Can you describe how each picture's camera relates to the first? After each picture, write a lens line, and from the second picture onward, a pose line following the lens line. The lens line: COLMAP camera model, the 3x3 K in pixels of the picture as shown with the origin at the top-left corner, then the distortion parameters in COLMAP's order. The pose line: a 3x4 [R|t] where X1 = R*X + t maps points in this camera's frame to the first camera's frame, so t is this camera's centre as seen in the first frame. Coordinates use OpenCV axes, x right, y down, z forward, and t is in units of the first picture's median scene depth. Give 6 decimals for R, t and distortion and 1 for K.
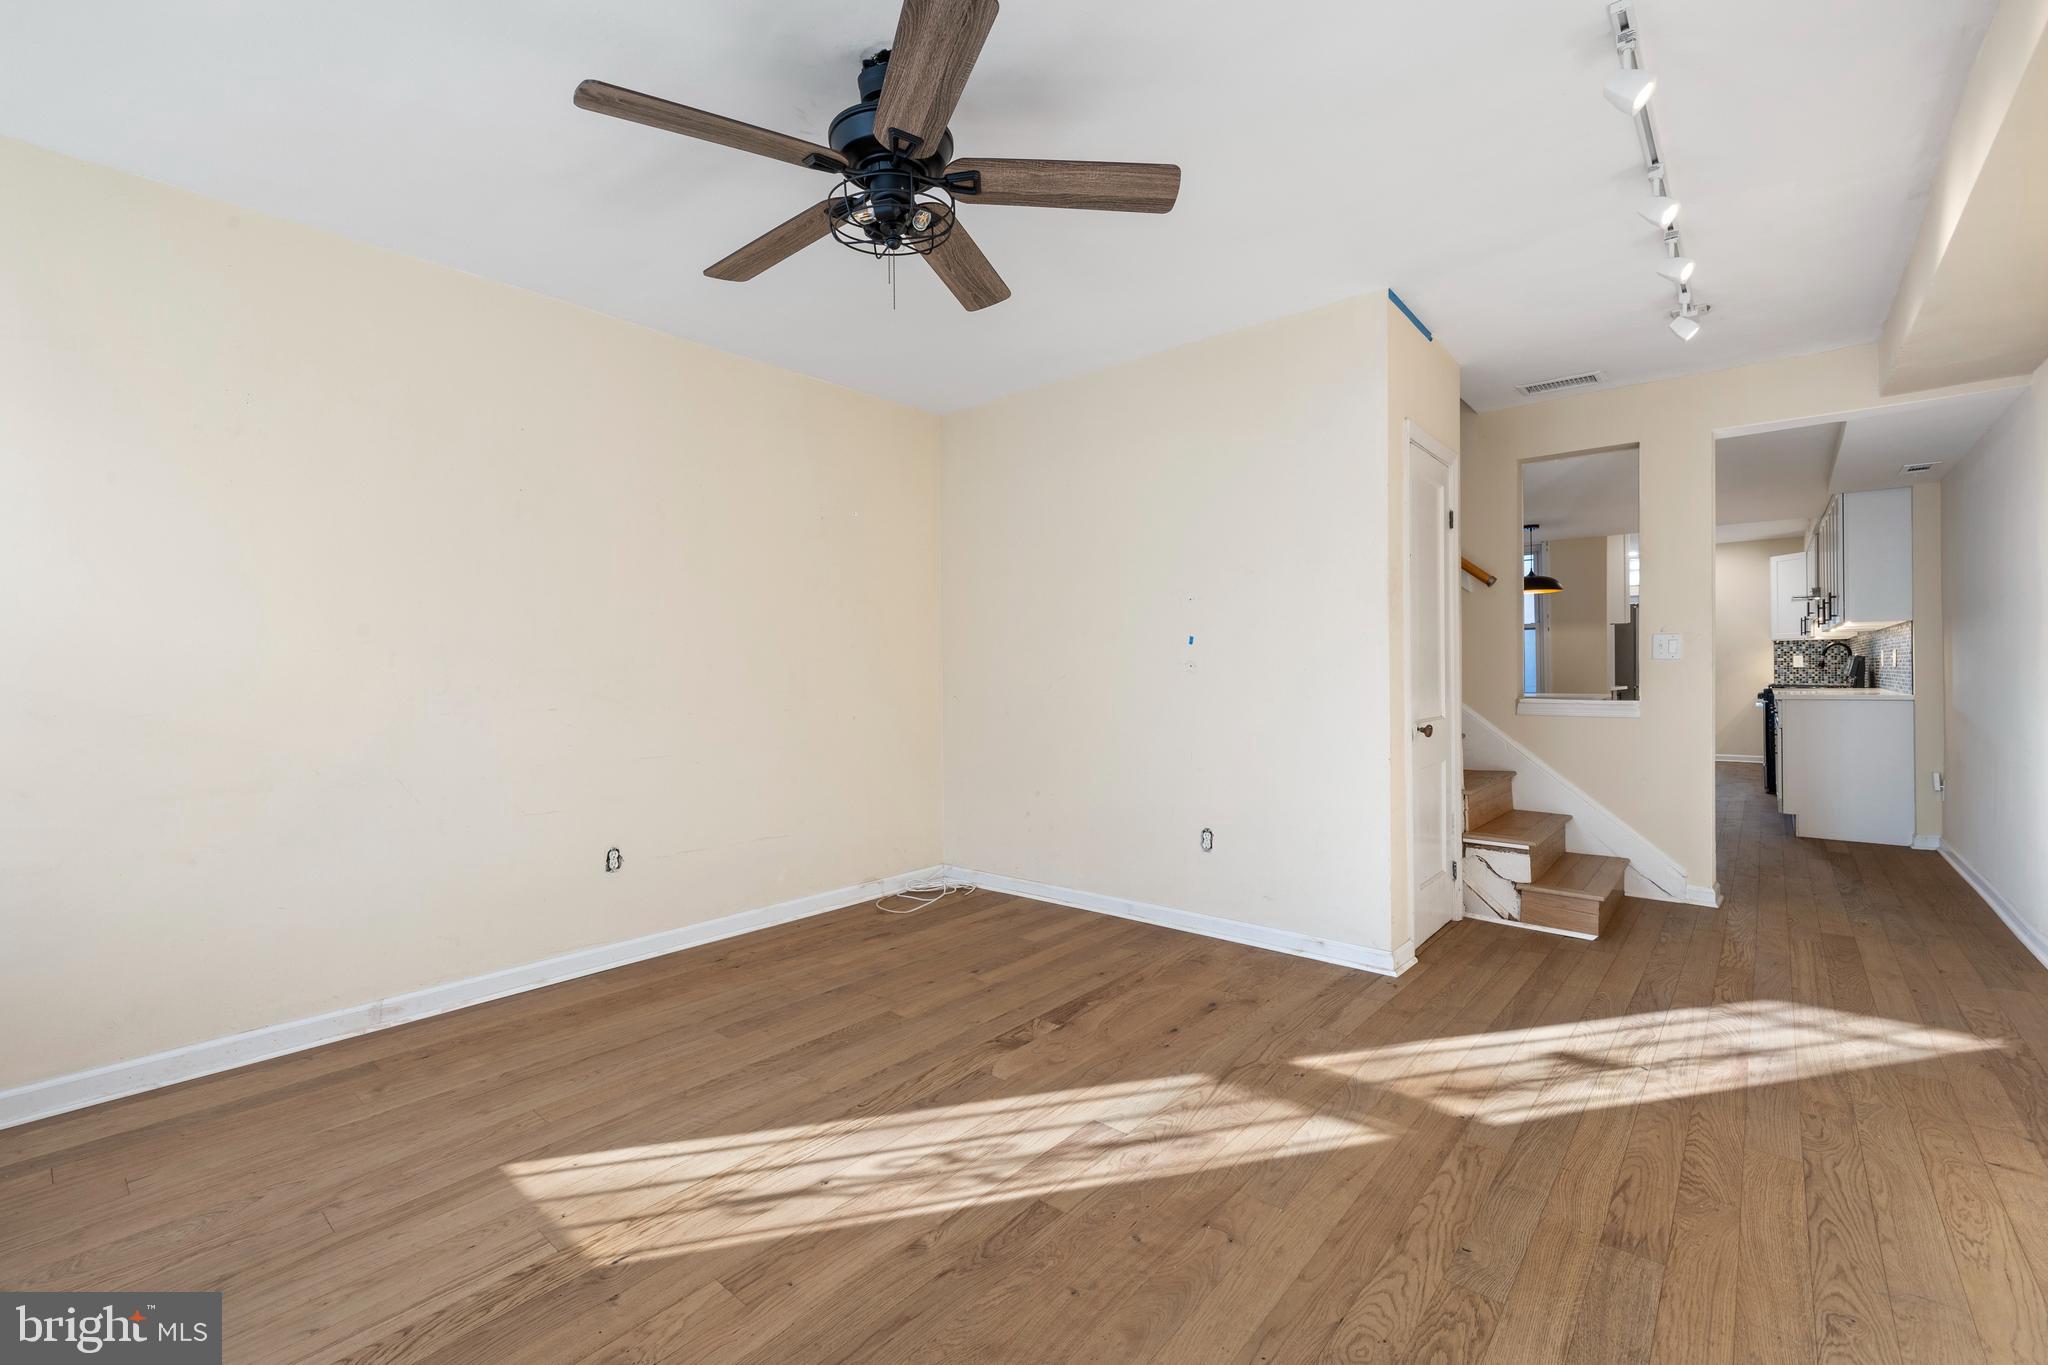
lens RADIAL K [[860.5, 0, 1022.4], [0, 860.5, 669.0], [0, 0, 1]] dist [-0.000096, 0.000262]
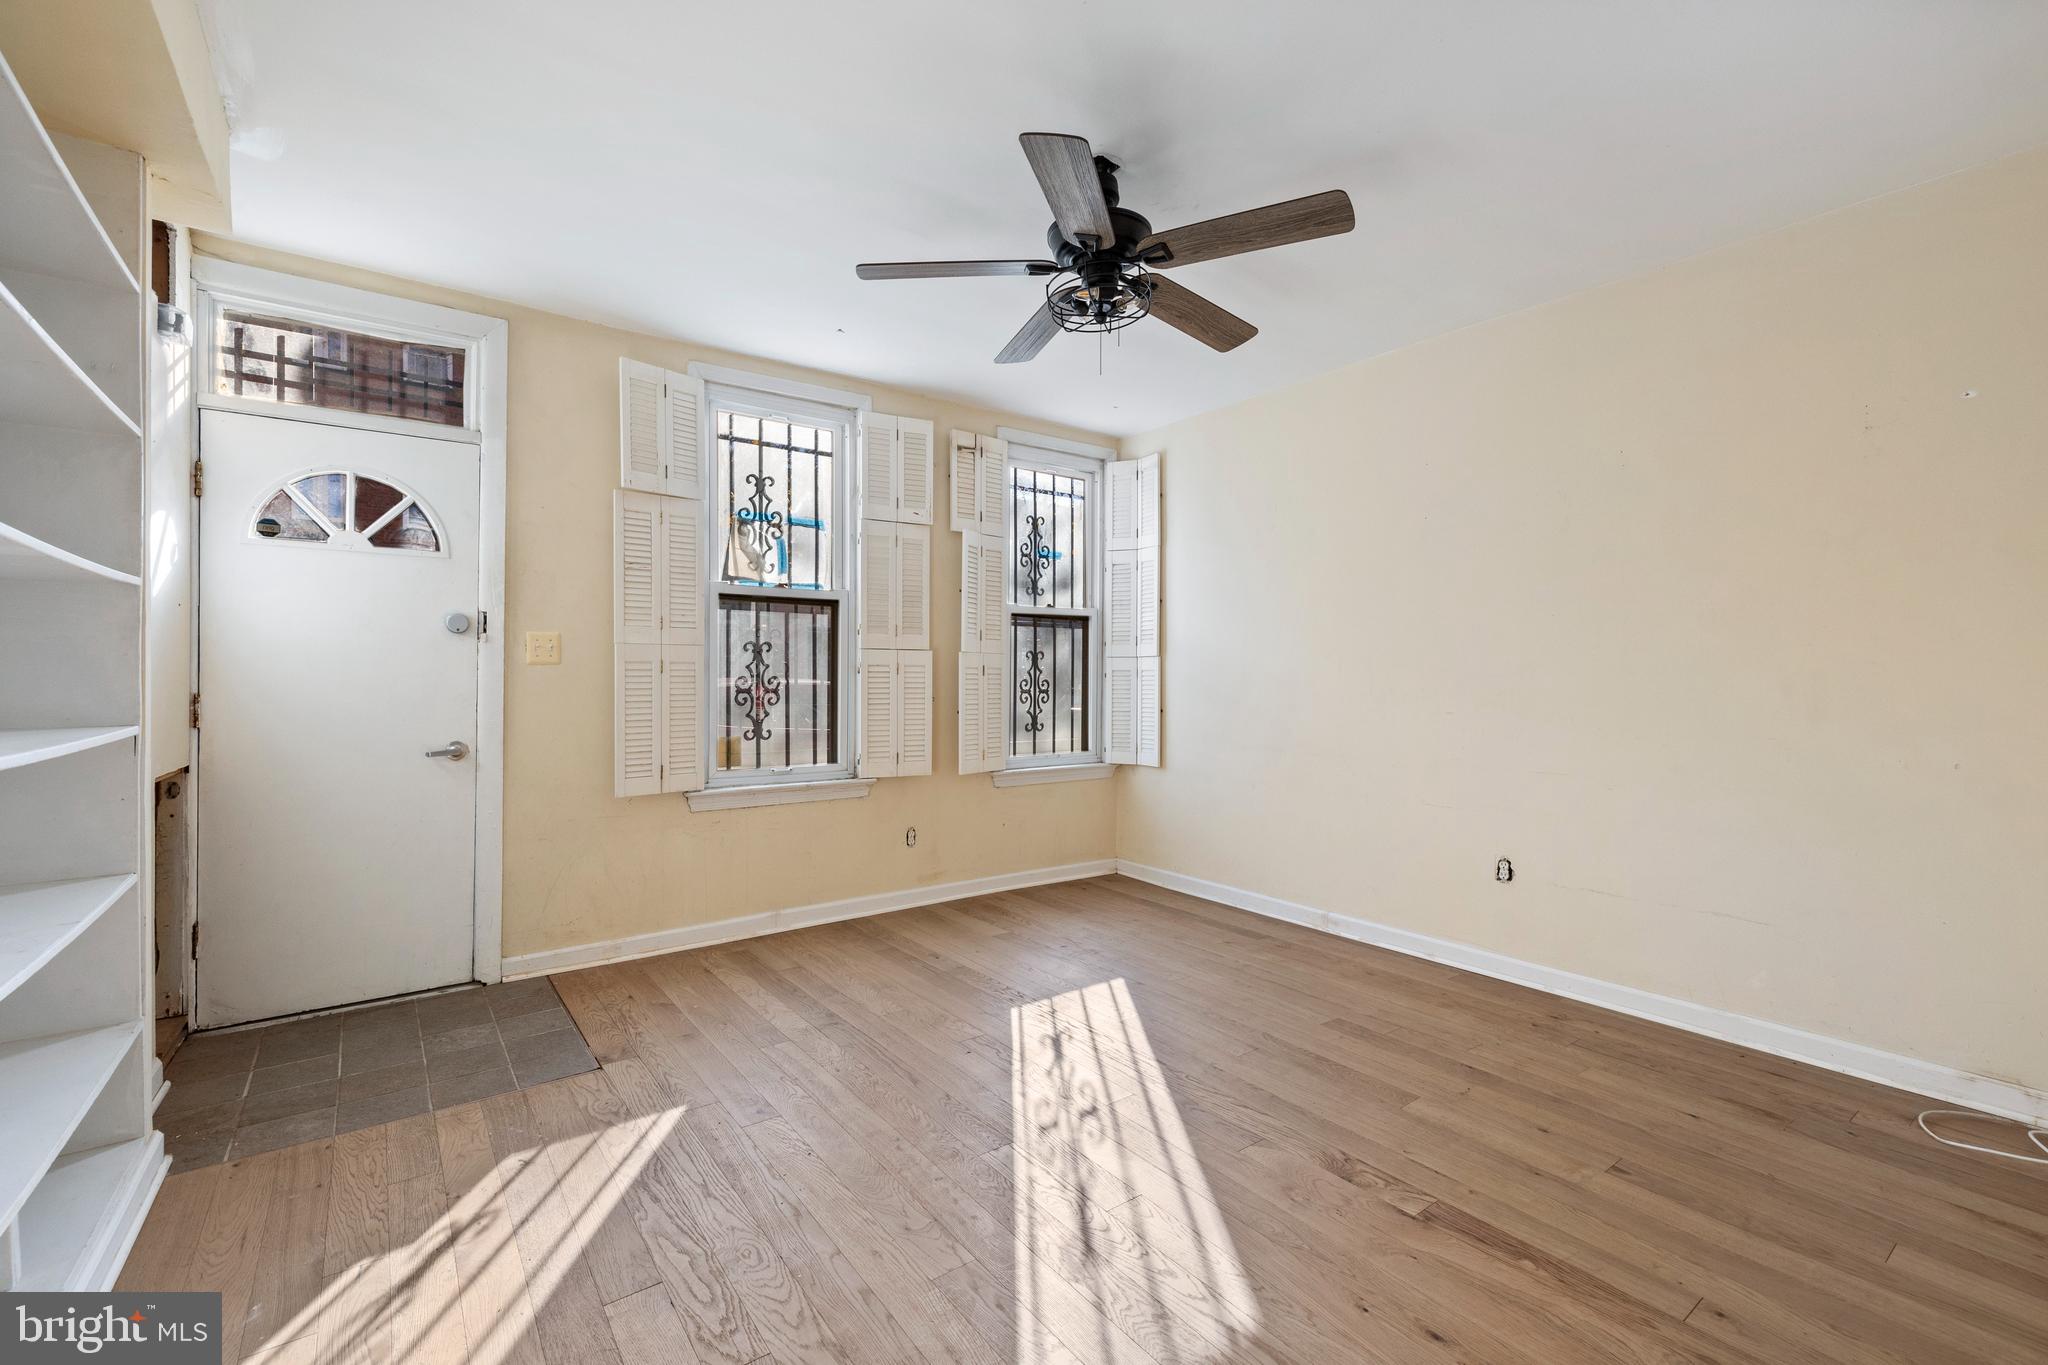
lens RADIAL K [[863.8, 0, 1018.1], [0, 863.8, 669.9], [0, 0, 1]] dist [0.000132, 0.000363]
pose [[-0.219633, 0.001403, -0.975581, 0.720174], [-0.000323, 0.999999, 0.001510, -0.011917], [0.975582, 0.000647, -0.219633, 0.791232]]
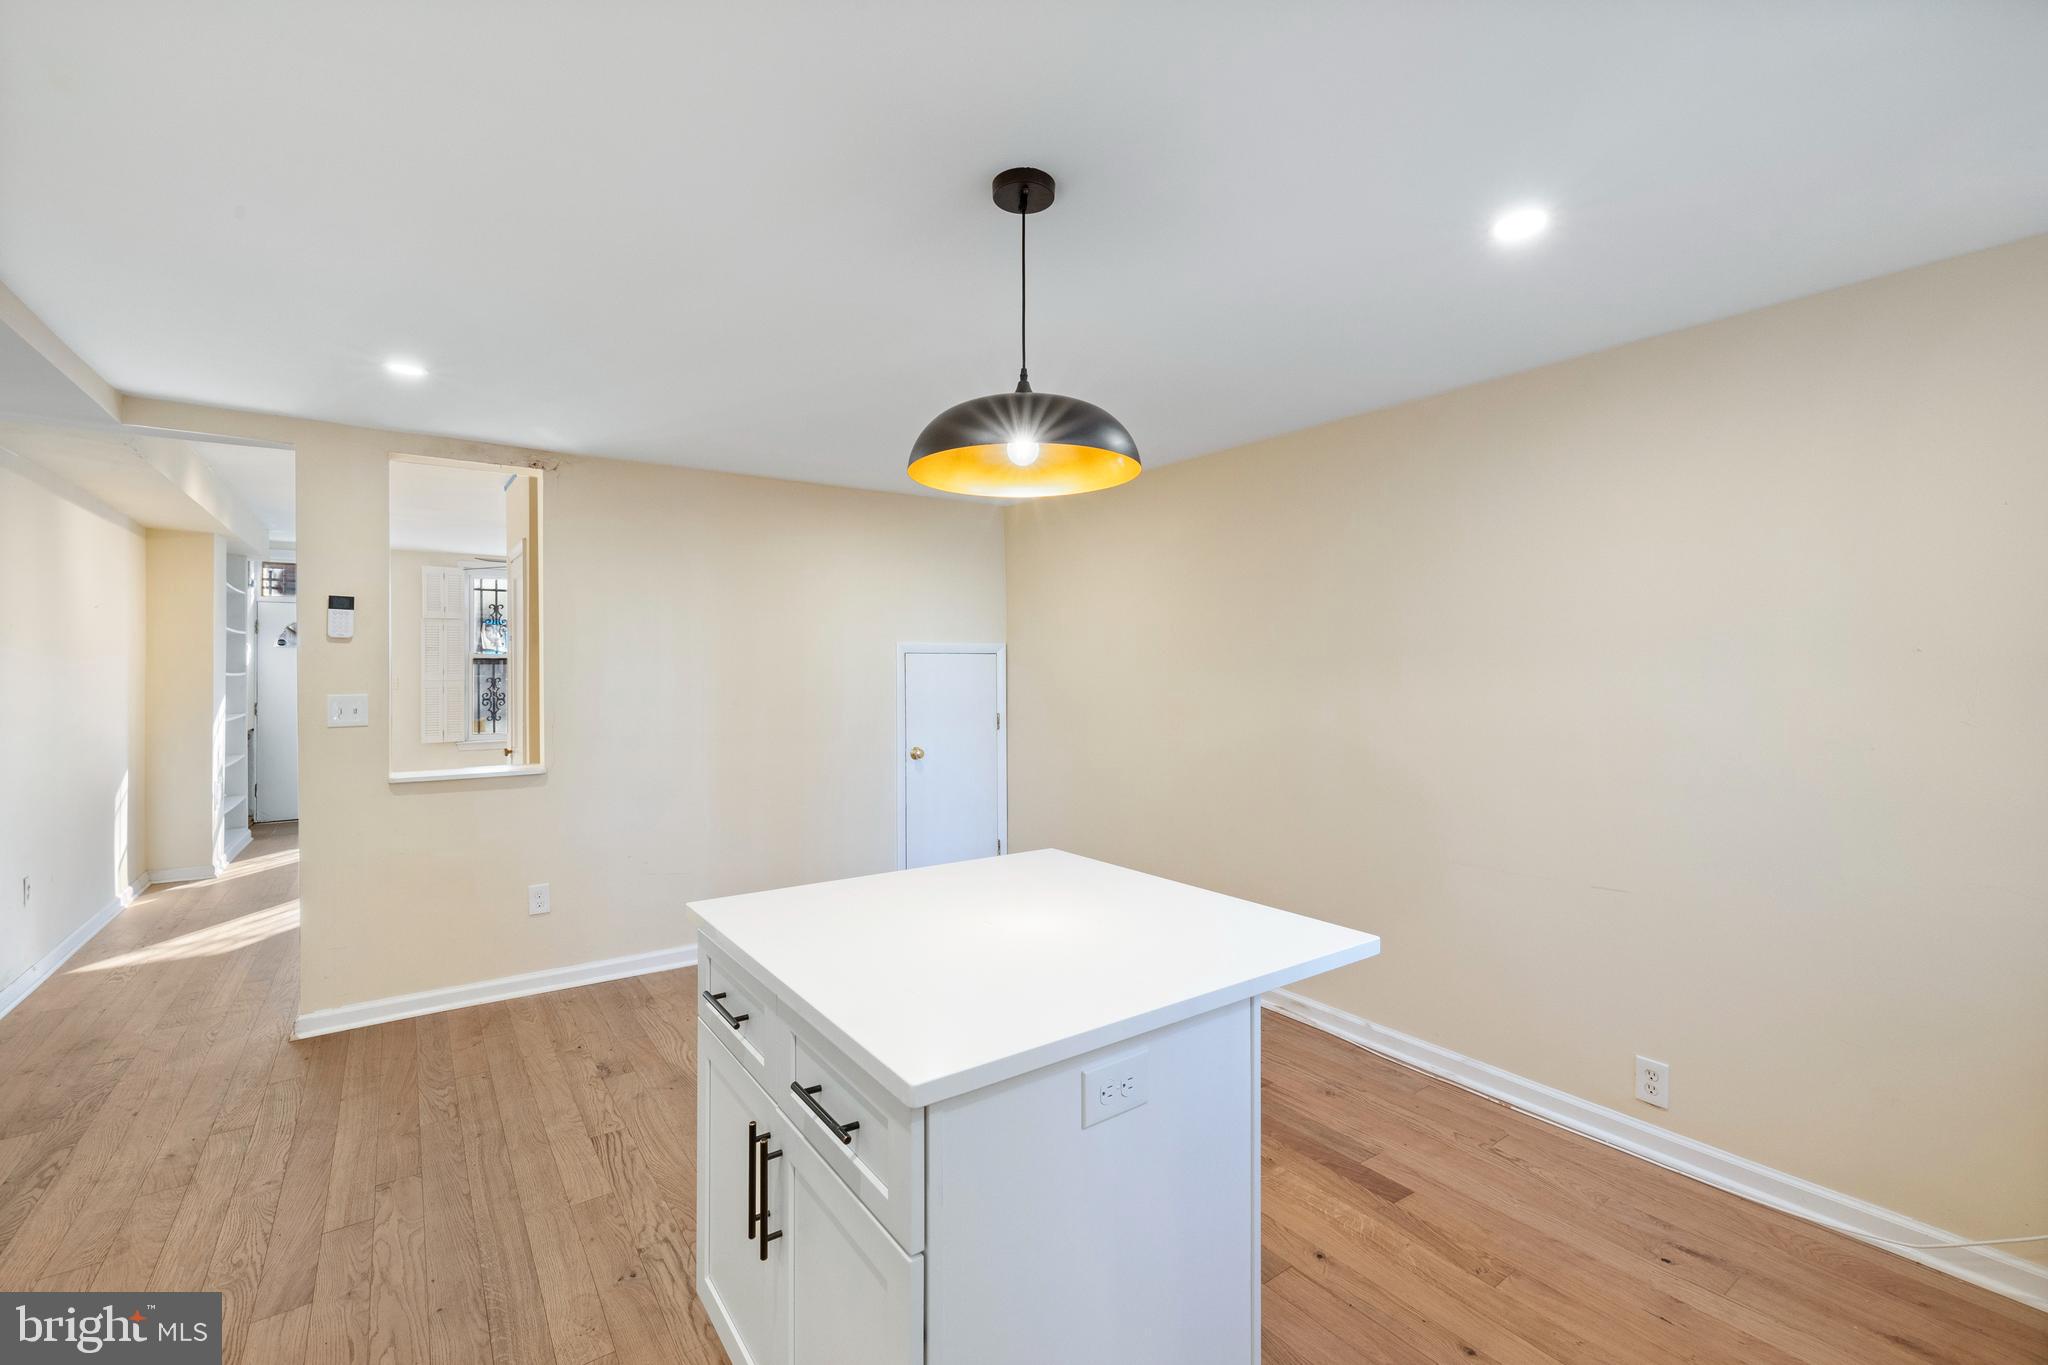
lens RADIAL K [[863.8, 0, 1018.1], [0, 863.8, 669.9], [0, 0, 1]] dist [0.000132, 0.000363]
pose [[-0.236271, 0.006946, -0.971662, 2.109743], [0.003024, 0.999975, 0.006413, -0.099960], [0.971683, -0.001423, -0.236286, 2.729931]]
